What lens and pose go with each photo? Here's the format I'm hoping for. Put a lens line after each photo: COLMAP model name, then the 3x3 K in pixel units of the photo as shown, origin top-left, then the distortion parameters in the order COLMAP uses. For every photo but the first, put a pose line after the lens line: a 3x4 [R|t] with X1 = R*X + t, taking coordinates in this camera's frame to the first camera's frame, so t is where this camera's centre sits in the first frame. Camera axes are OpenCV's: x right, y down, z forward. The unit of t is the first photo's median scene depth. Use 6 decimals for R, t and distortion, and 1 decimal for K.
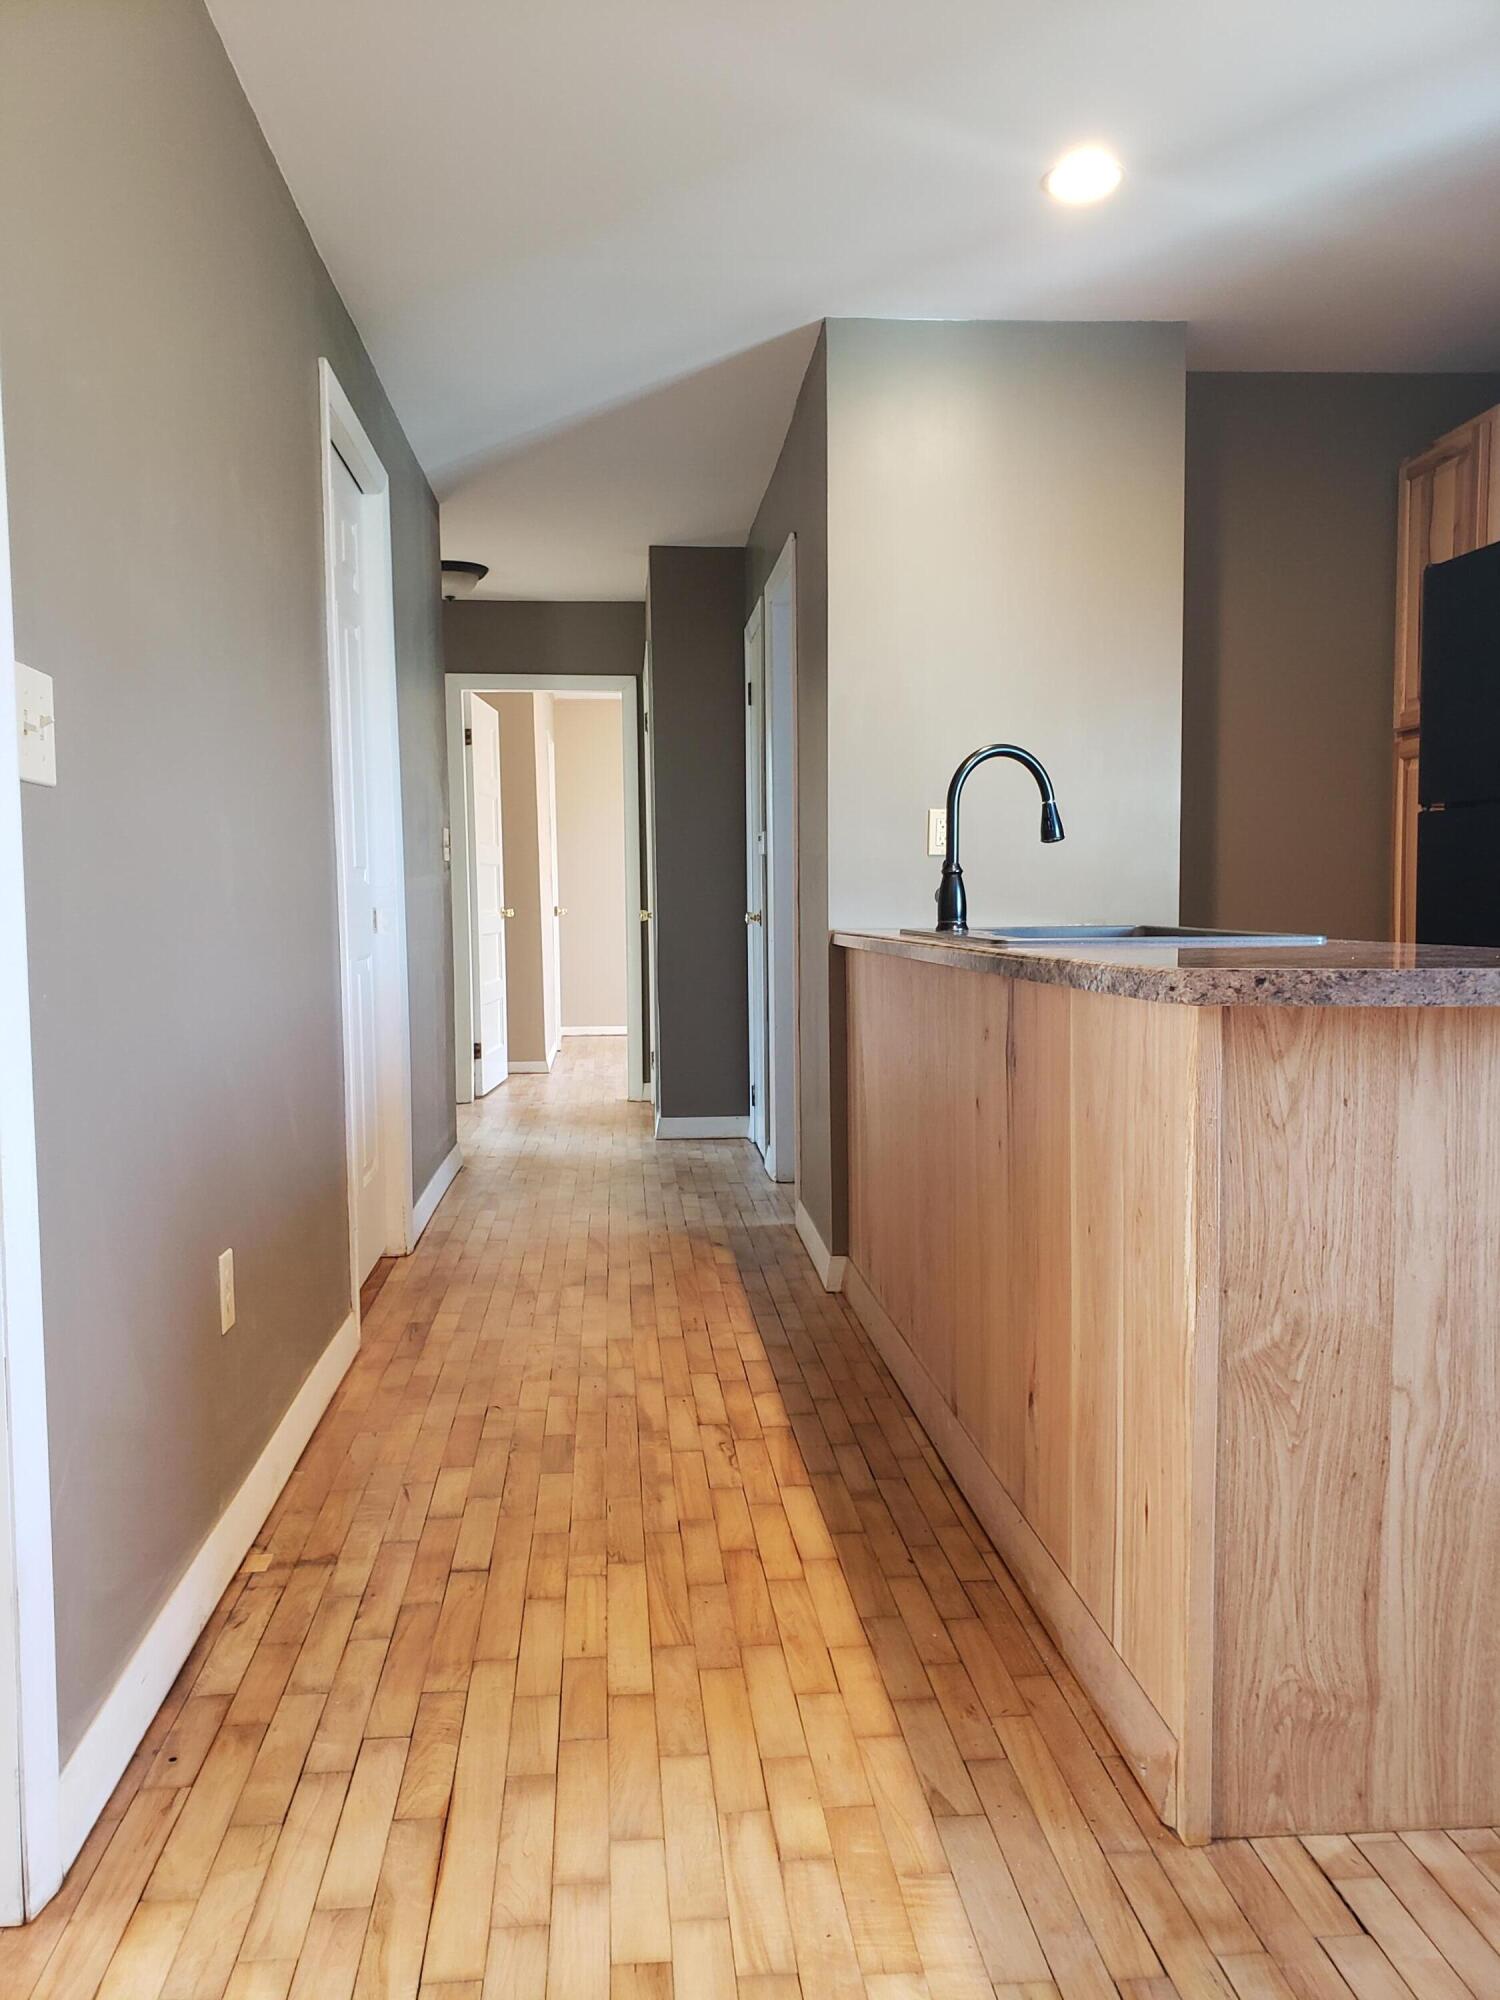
lens RADIAL K [[1569.7, 0, 725.1], [0, 1569.7, 1004.1], [0, 0, 1]] dist [0.030395, -0.005523]
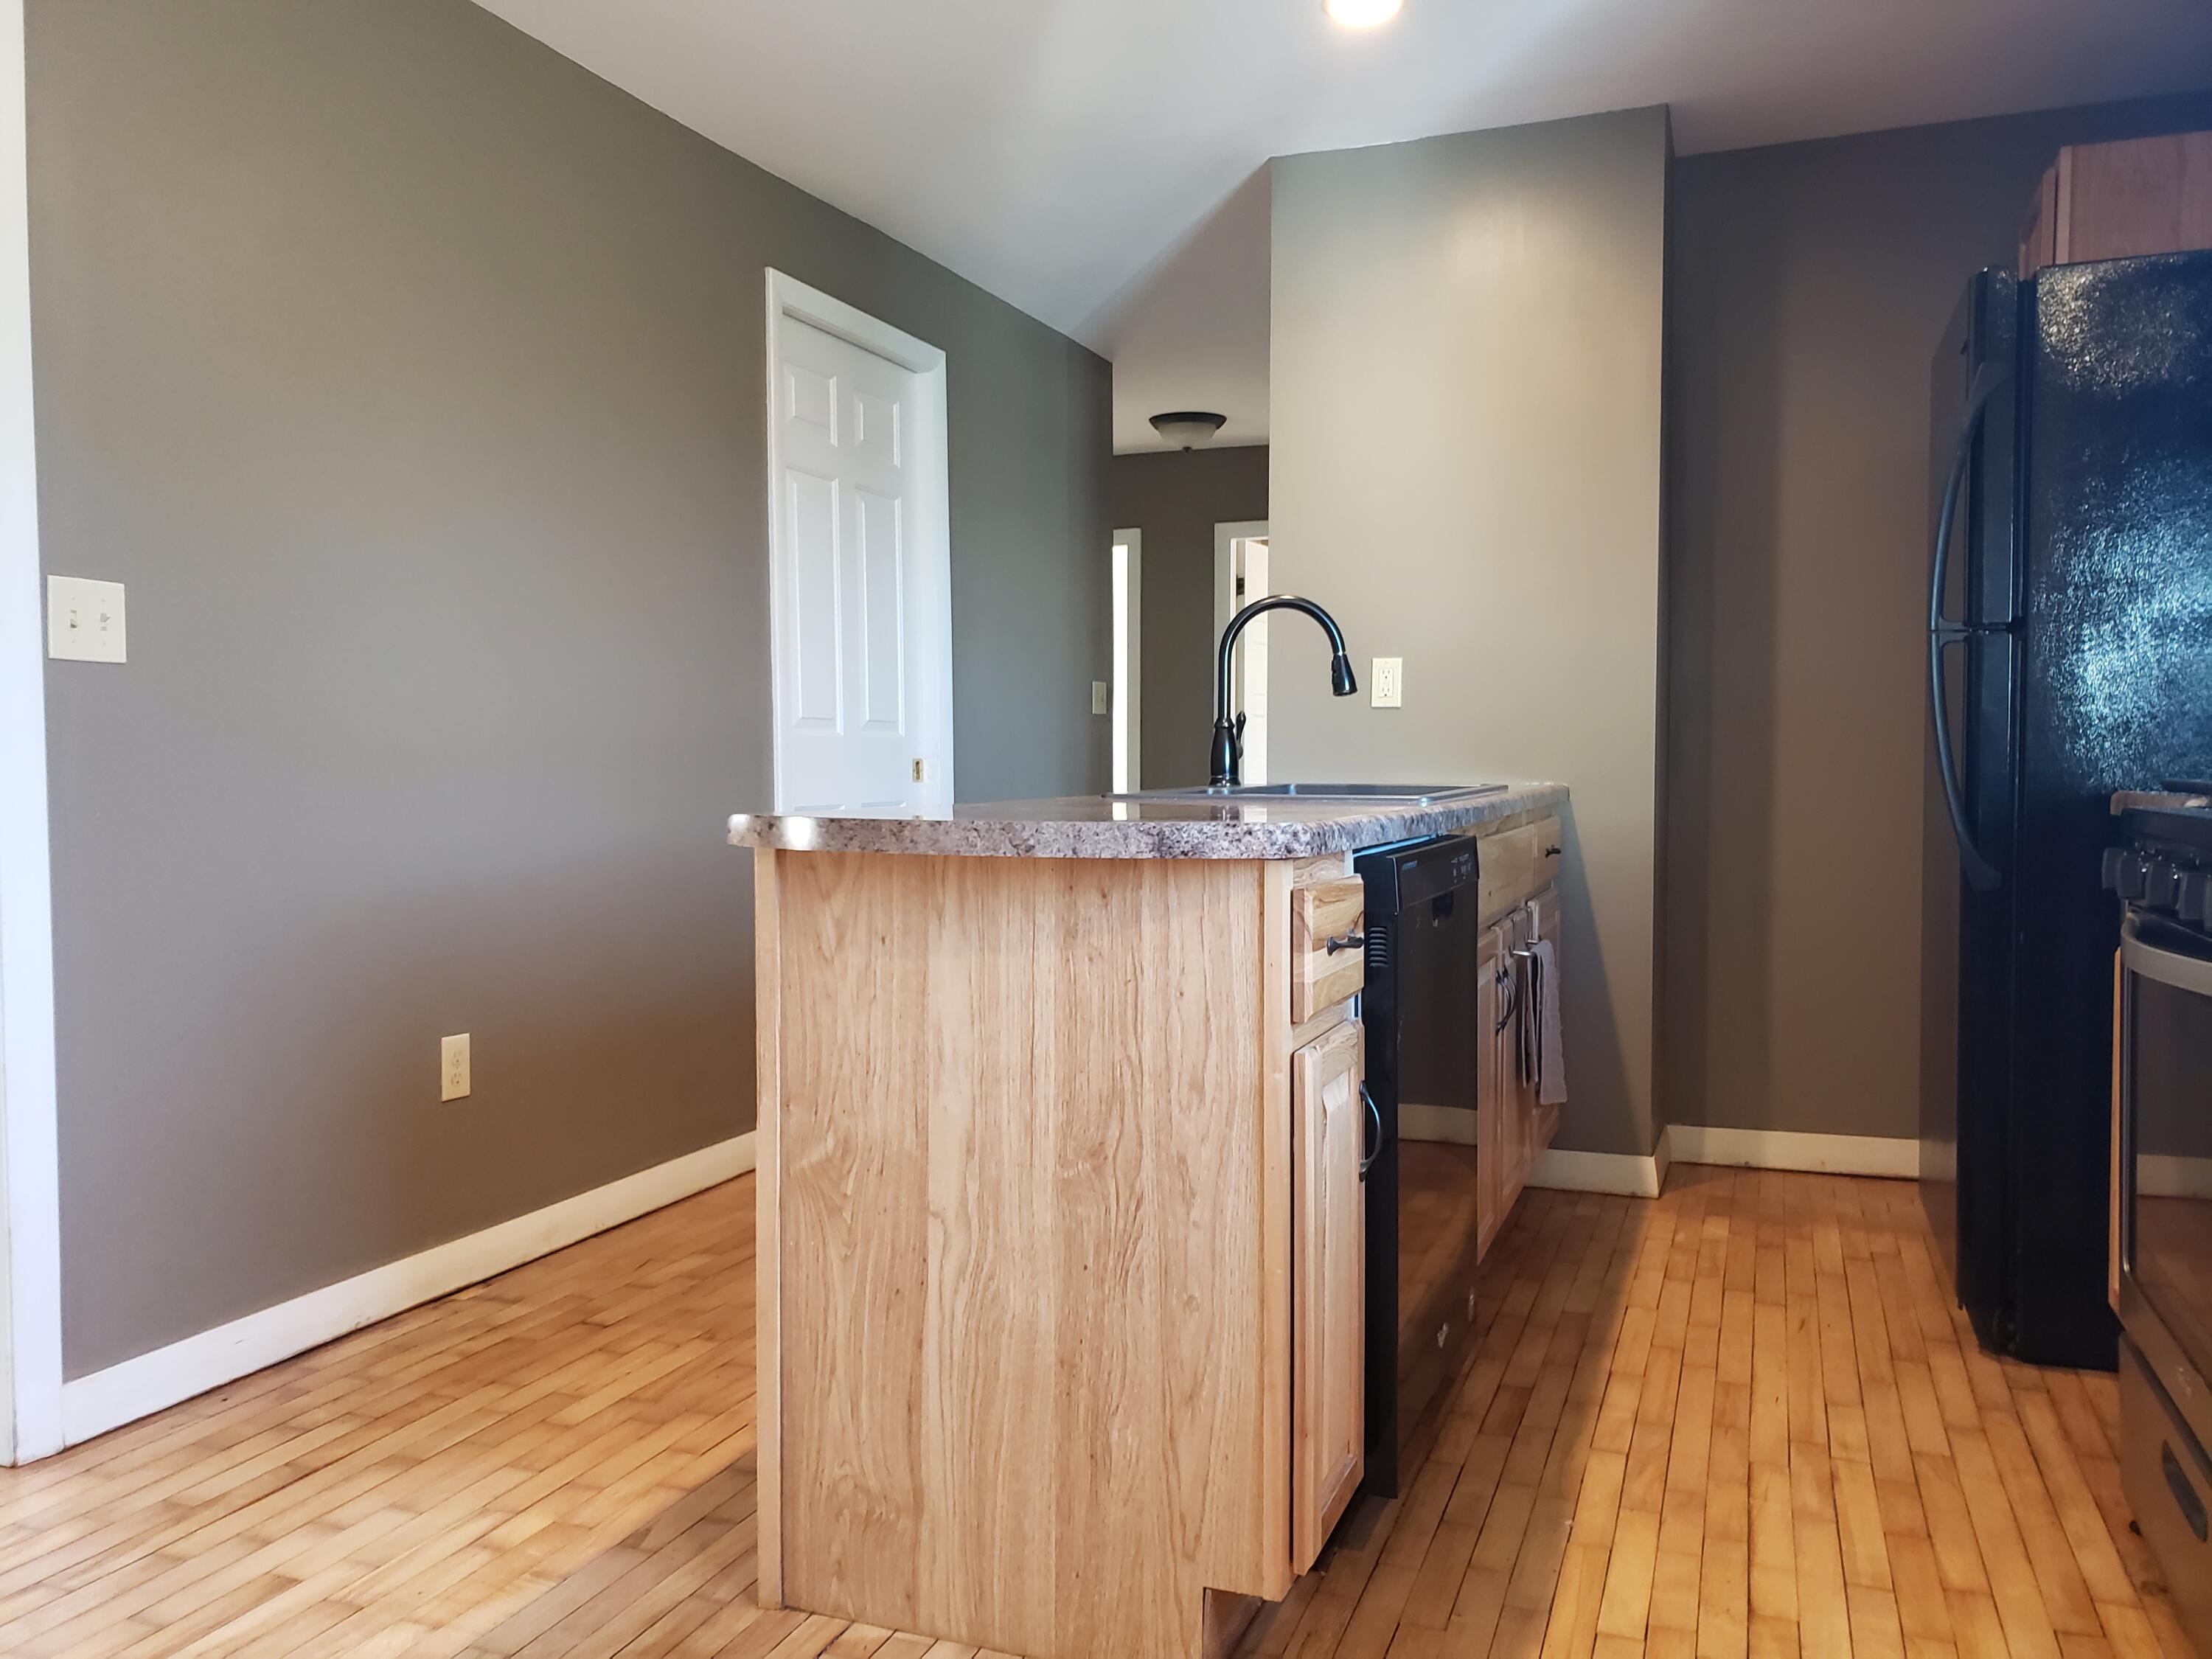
lens RADIAL K [[1736.1, 0, 1113.6], [0, 1736.1, 827.8], [0, 0, 1]] dist [0.030395, -0.005523]
pose [[0.901973, 0.027124, -0.430940, 1.008953], [-0.037175, 0.999197, -0.014919, -0.002602], [0.430190, 0.029476, 0.902257, -0.007968]]
